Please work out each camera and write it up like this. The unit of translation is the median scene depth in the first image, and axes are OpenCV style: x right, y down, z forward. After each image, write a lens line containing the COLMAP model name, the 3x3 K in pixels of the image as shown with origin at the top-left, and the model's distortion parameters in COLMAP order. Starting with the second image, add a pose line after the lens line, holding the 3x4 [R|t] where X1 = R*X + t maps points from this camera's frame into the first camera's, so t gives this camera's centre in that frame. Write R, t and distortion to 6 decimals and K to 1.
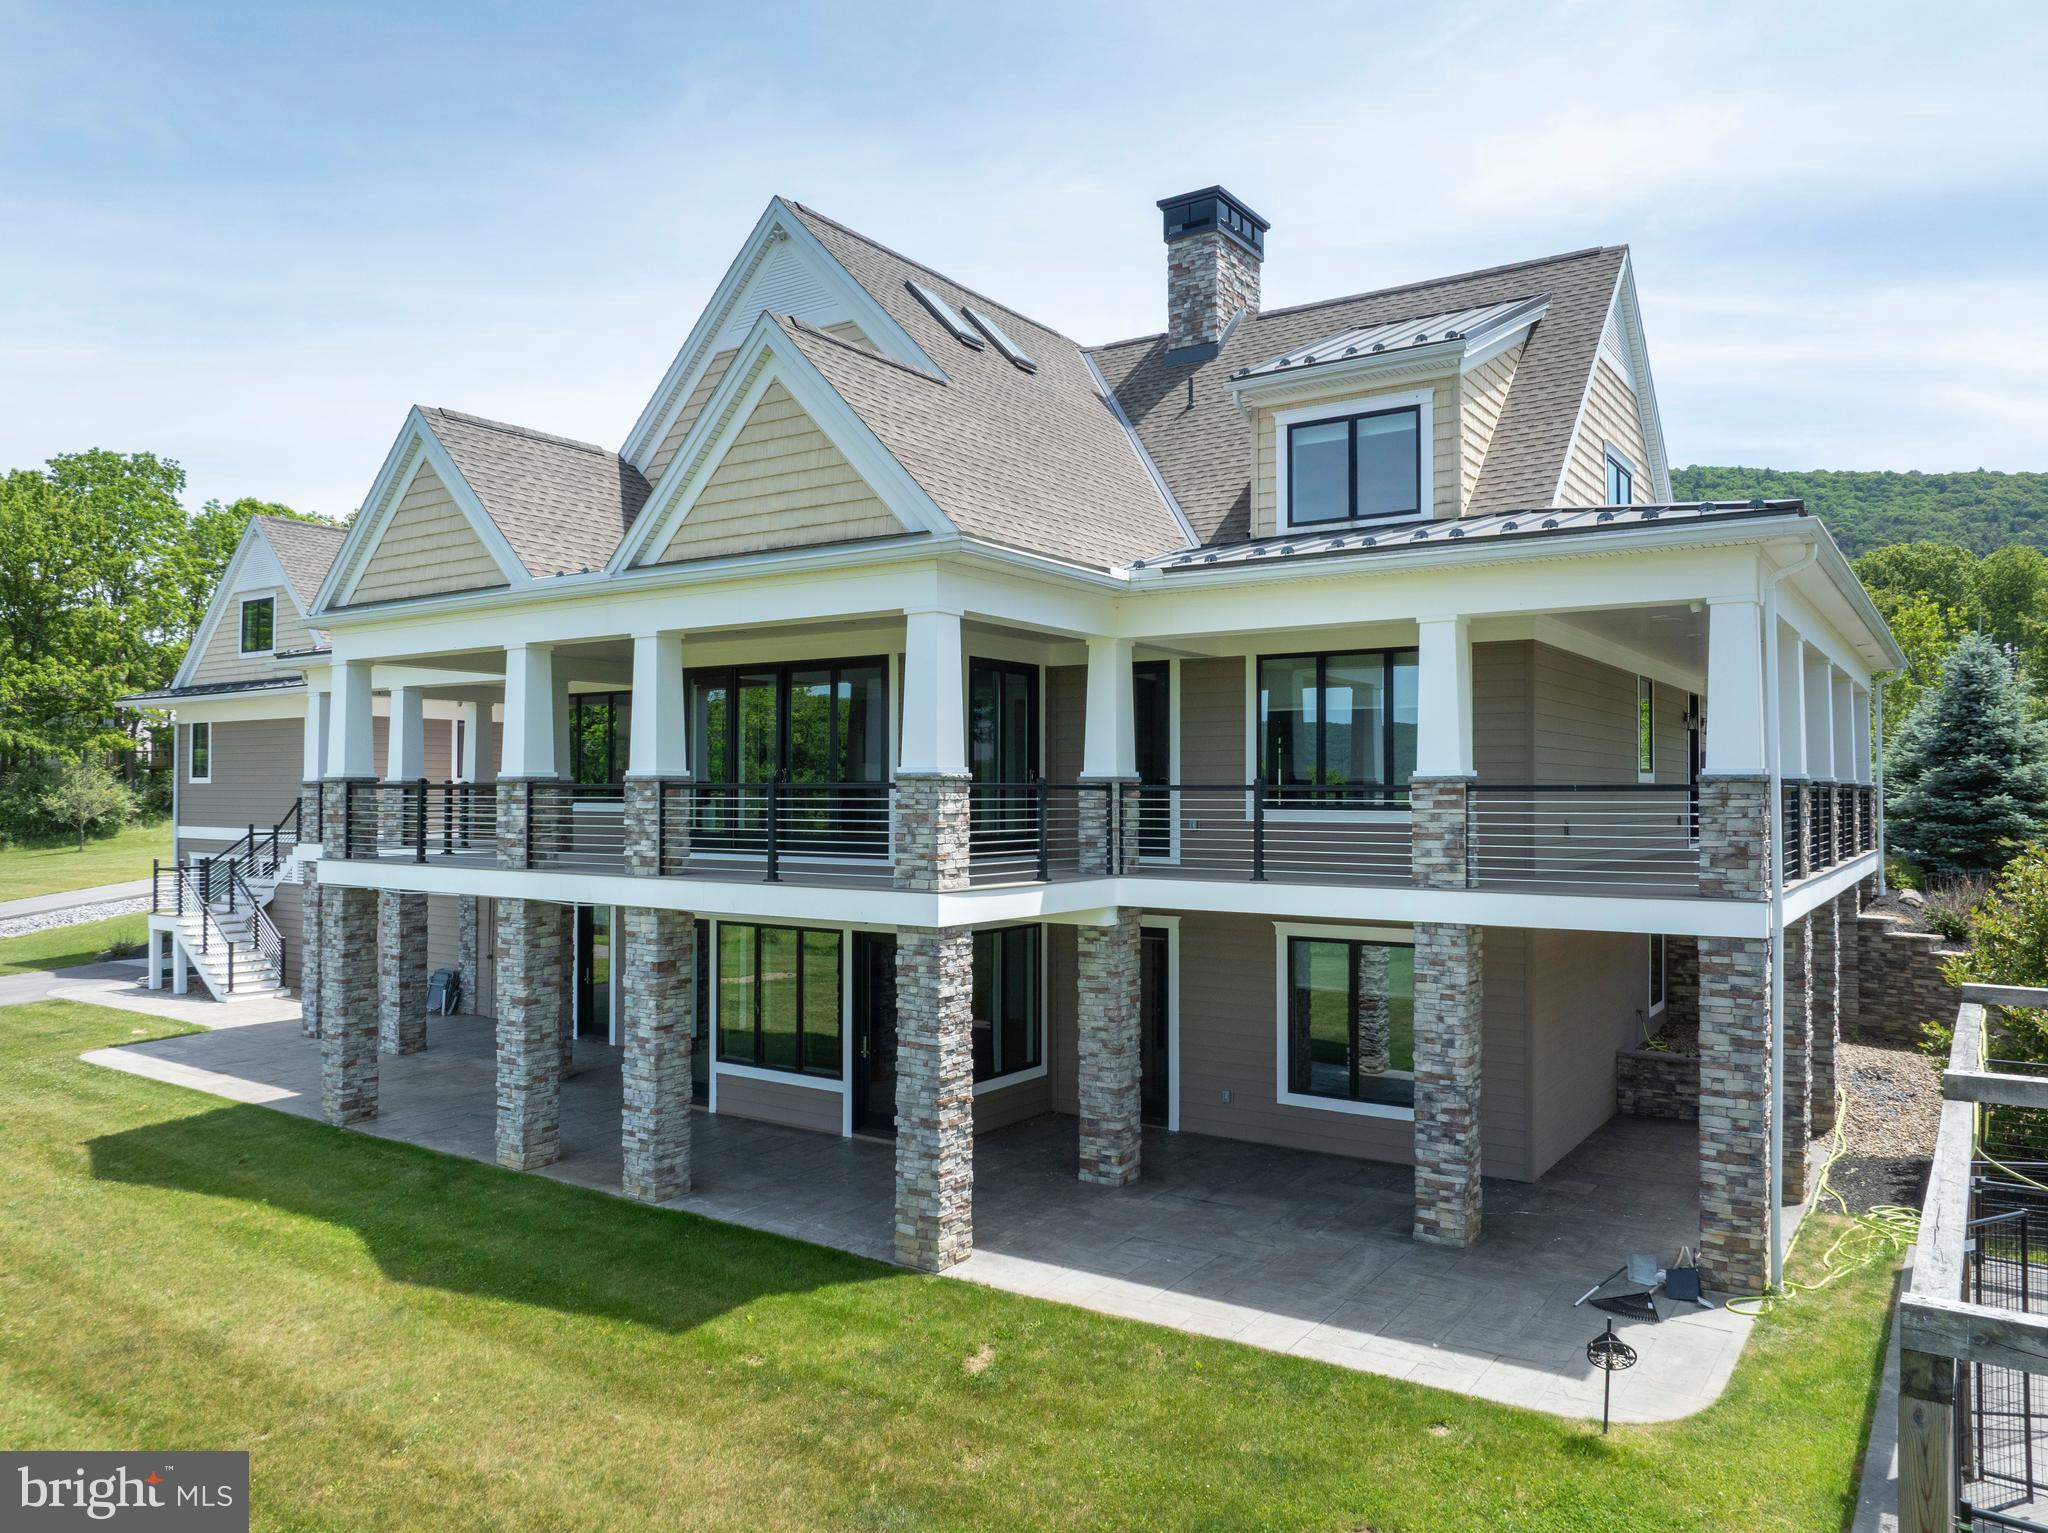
lens RADIAL K [[1439.8, 0, 1034.6], [0, 1439.8, 756.9], [0, 0, 1]] dist [-0.041066, 0.009833]
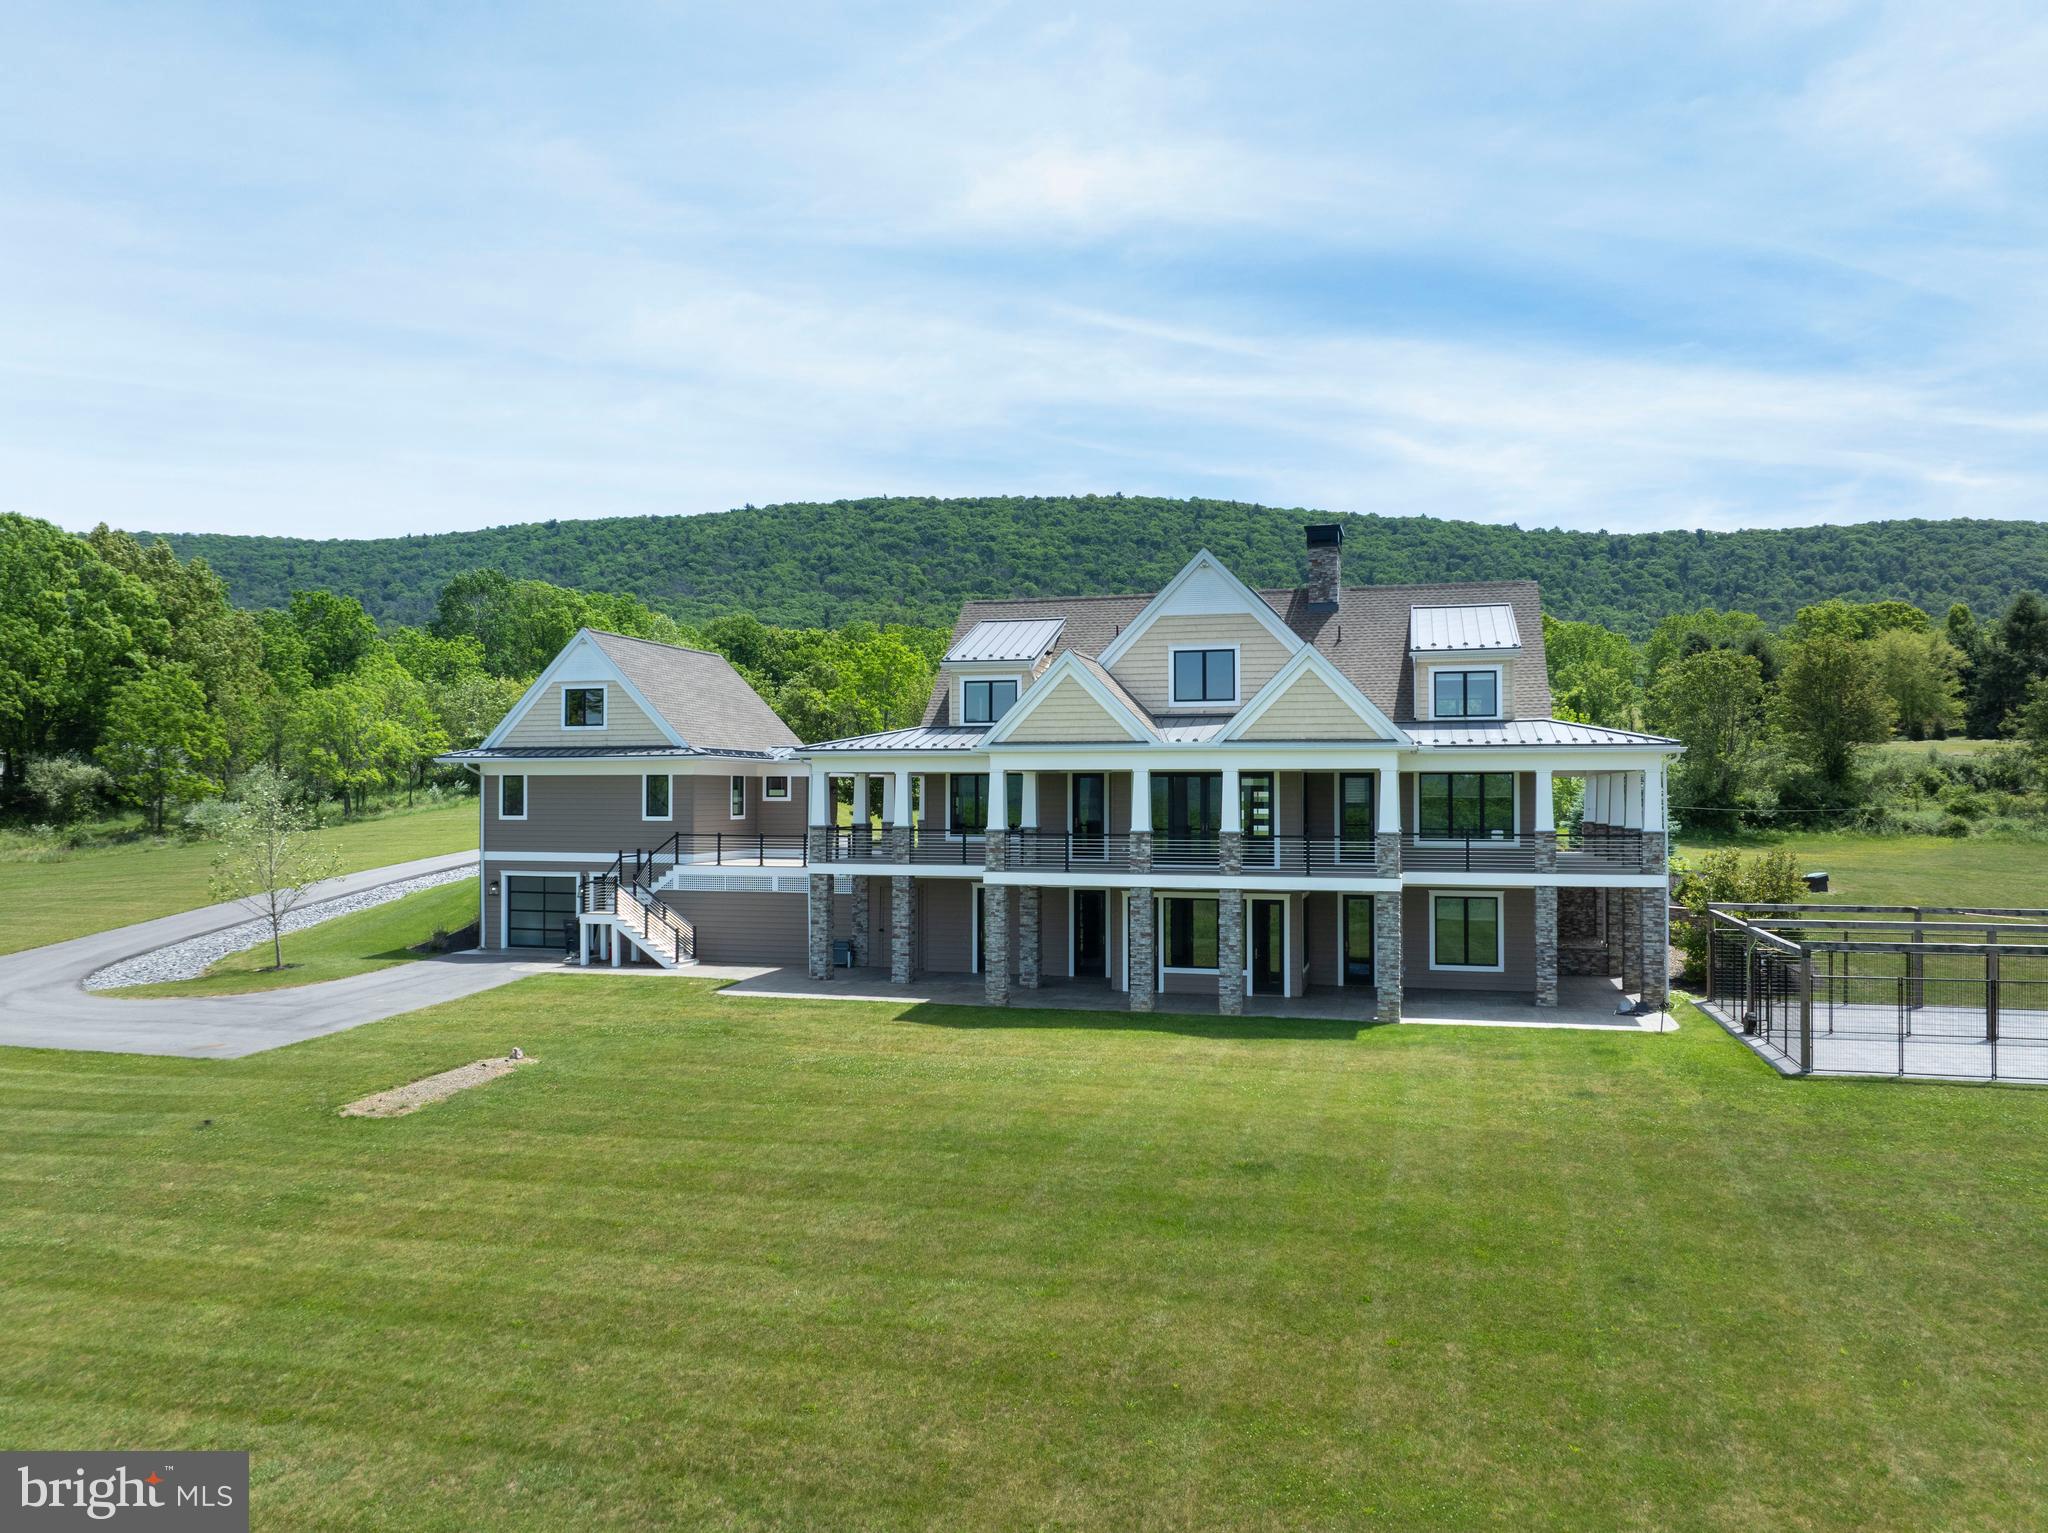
lens RADIAL K [[1439.8, 0, 1028.9], [0, 1439.8, 749.4], [0, 0, 1]] dist [-0.041066, 0.009833]
pose [[0.947031, 0.008105, 0.321039, -1.078944], [-0.006488, 0.999960, -0.006105, -0.083681], [-0.321075, 0.003699, 0.947046, -0.880840]]
